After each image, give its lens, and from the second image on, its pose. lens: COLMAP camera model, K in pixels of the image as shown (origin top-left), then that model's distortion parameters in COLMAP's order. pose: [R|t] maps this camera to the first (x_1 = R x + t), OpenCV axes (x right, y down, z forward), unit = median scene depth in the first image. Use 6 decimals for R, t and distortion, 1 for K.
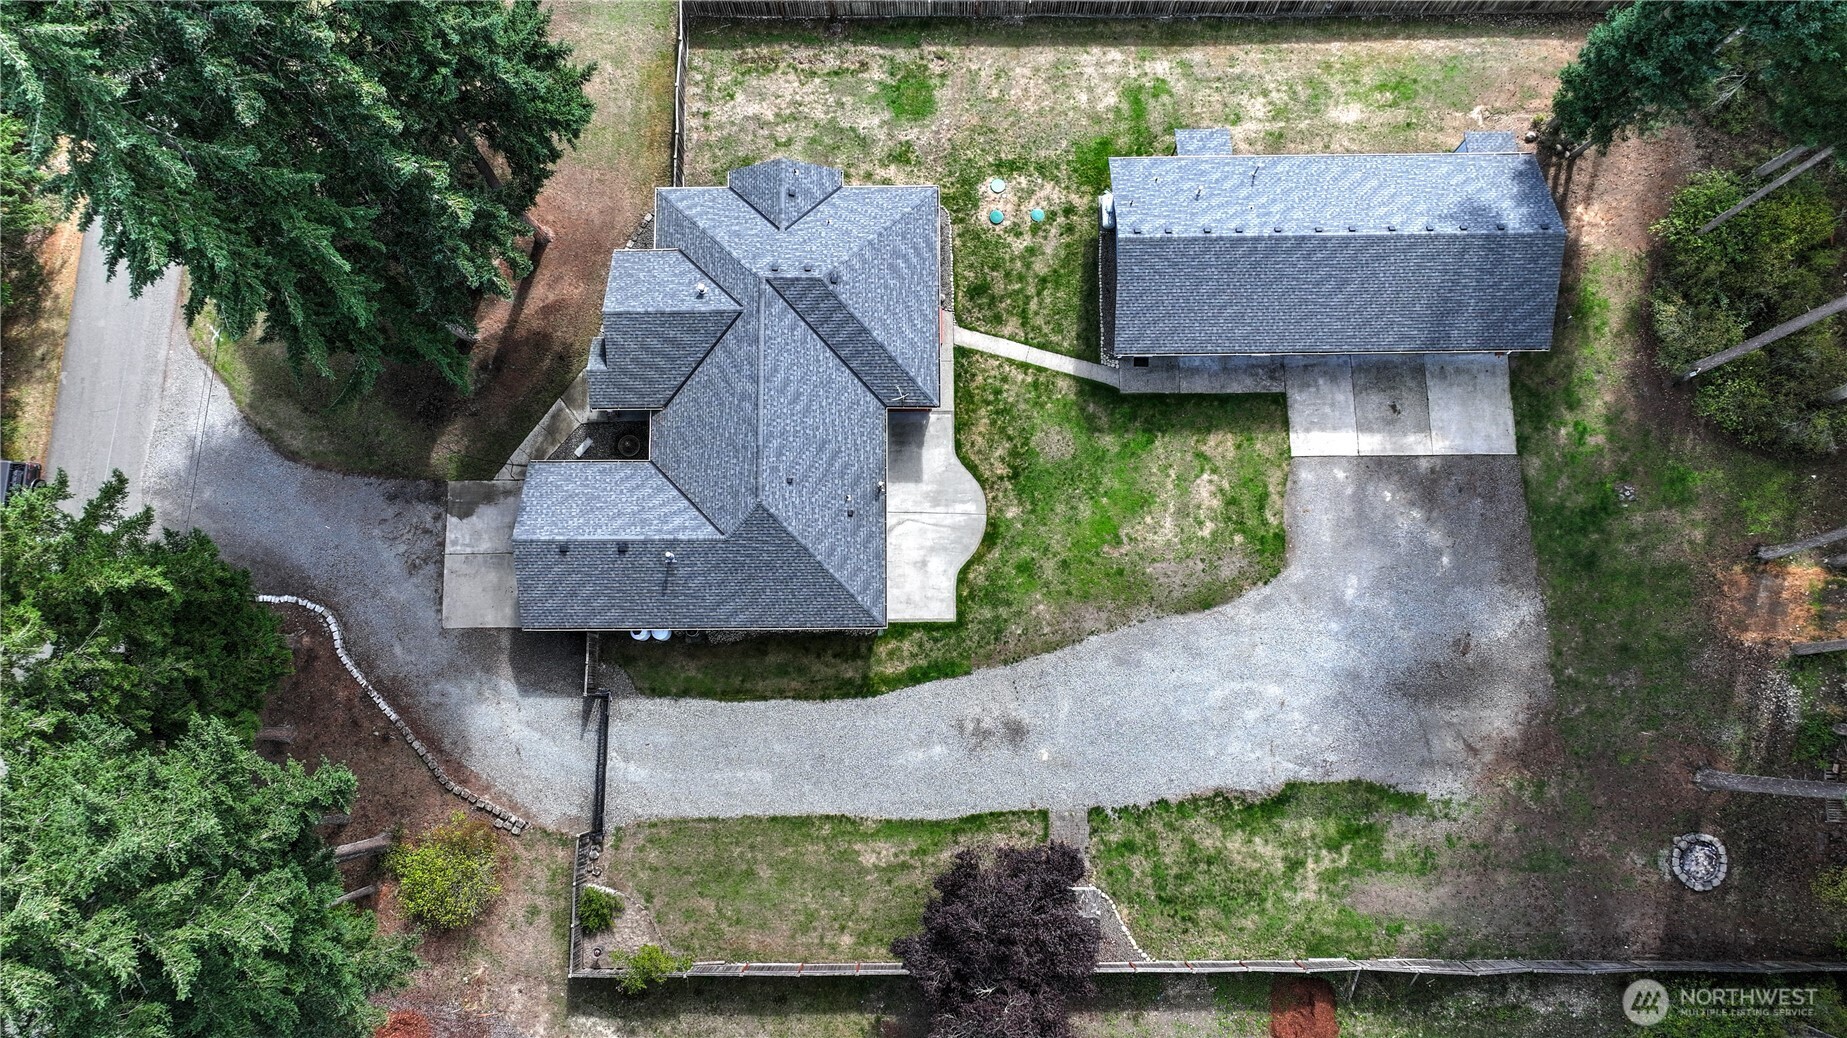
lens RADIAL K [[1302.3, 0, 921.0], [0, 1302.3, 520.3], [0, 0, 1]] dist [0.002365, 0.004918]
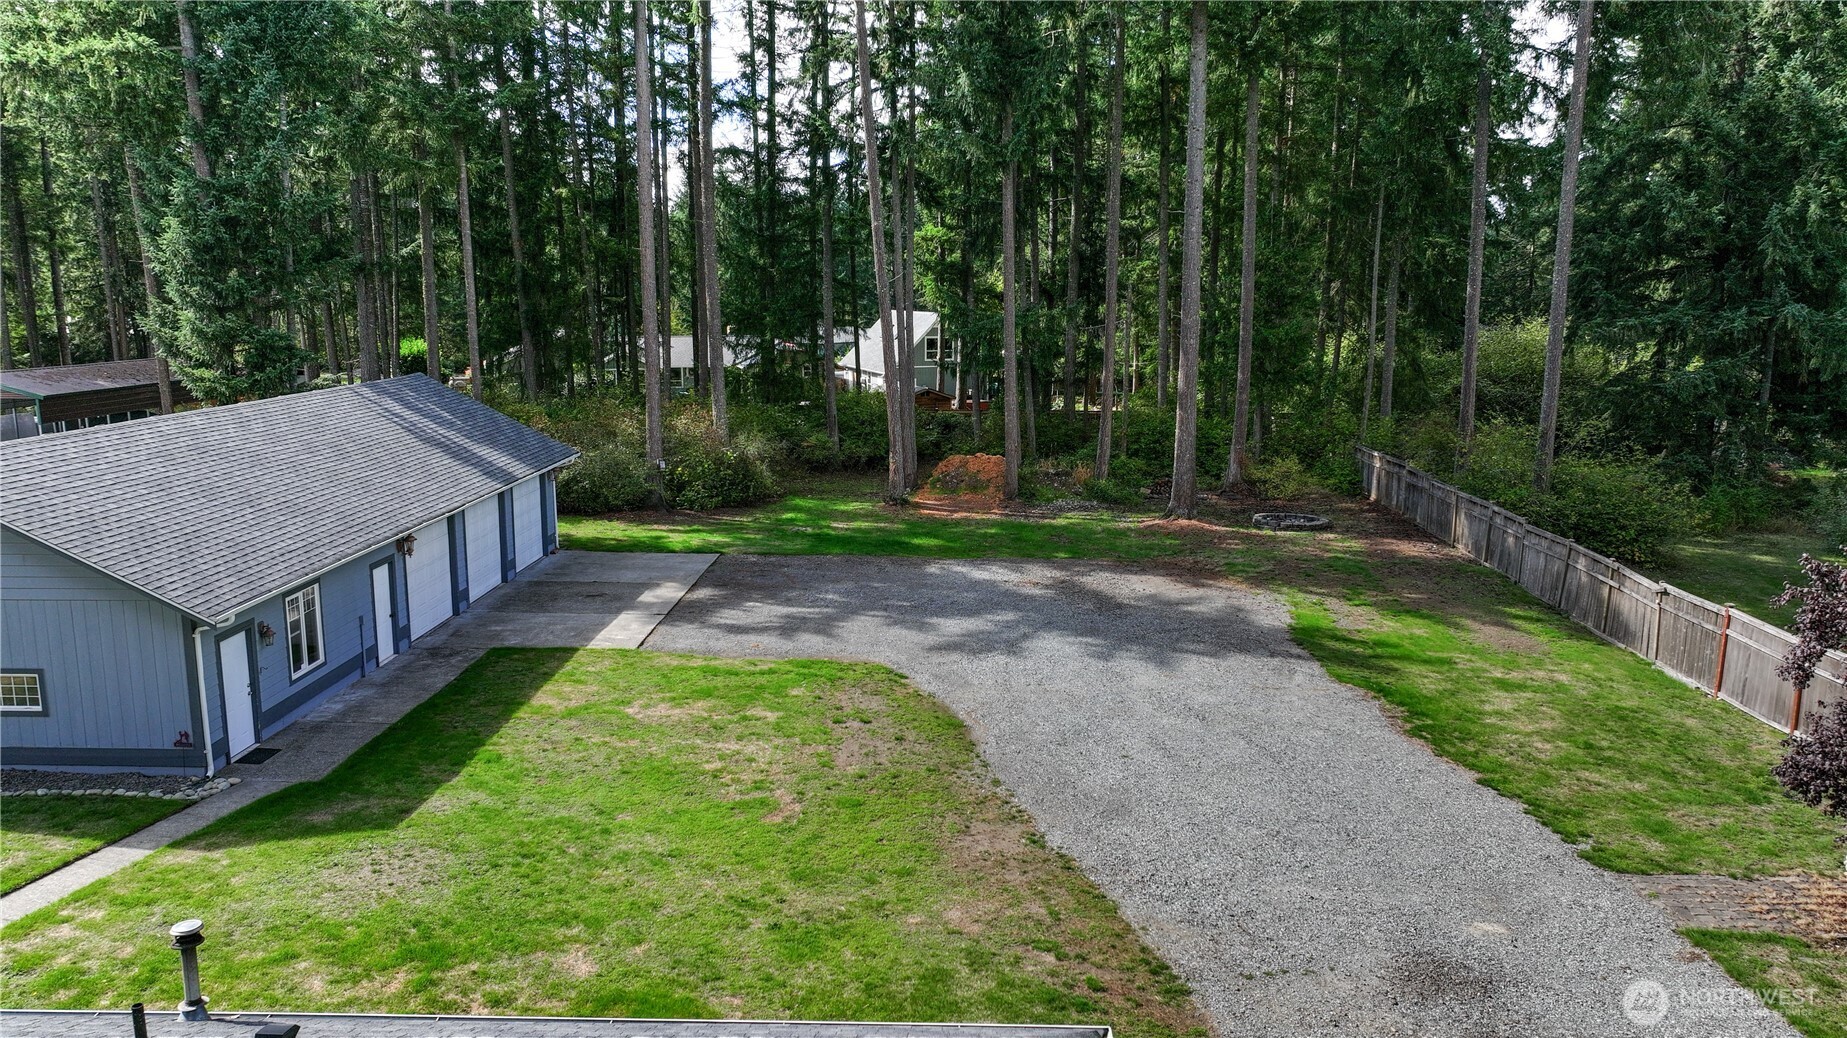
lens RADIAL K [[1302.3, 0, 926.3], [0, 1302.3, 518.5], [0, 0, 1]] dist [0.002365, 0.004918]
pose [[0.028356, -0.163825, 0.986082, -0.166268], [0.988767, 0.149419, -0.003609, 0.049602], [-0.146748, 0.975108, 0.166222, 0.876772]]
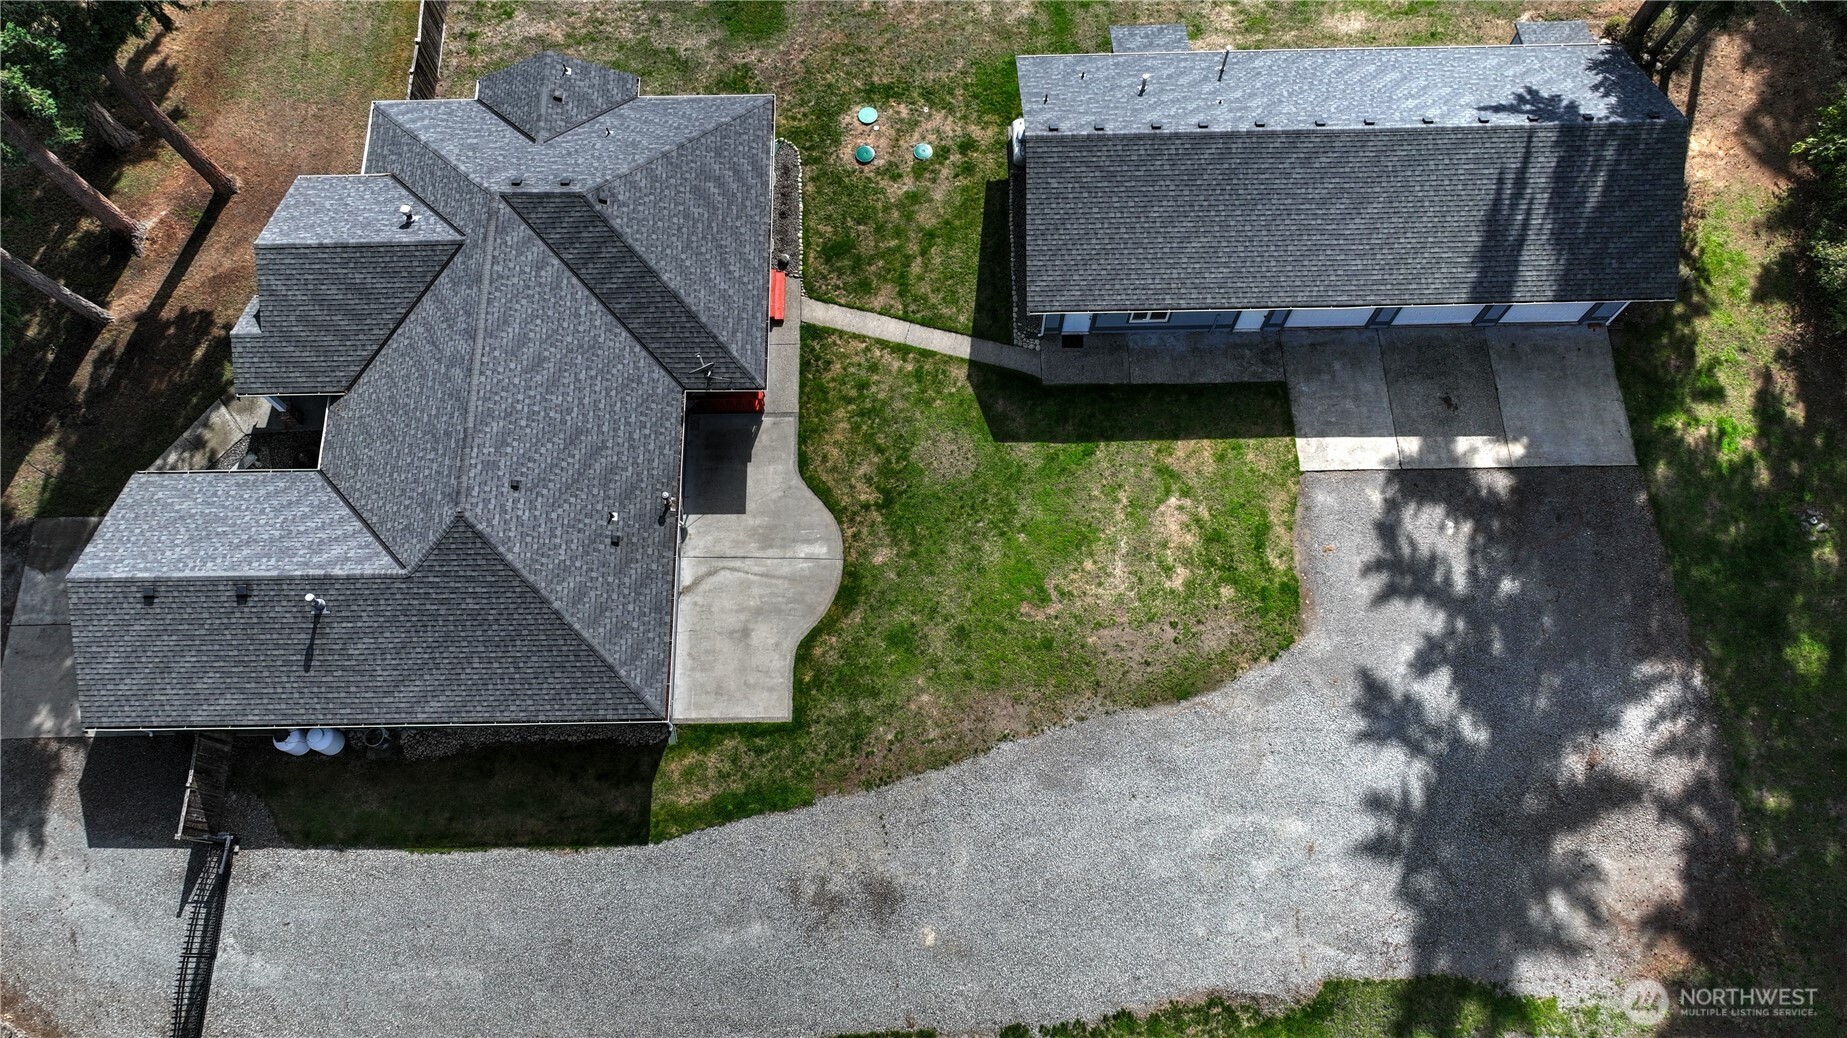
lens RADIAL K [[1302.3, 0, 922.9], [0, 1302.3, 518.4], [0, 0, 1]] dist [0.002365, 0.004918]
pose [[0.999974, -0.007196, -0.000226, 0.092407], [0.007025, 0.982216, -0.187624, 0.100461], [0.001572, 0.187618, 0.982241, 0.354454]]
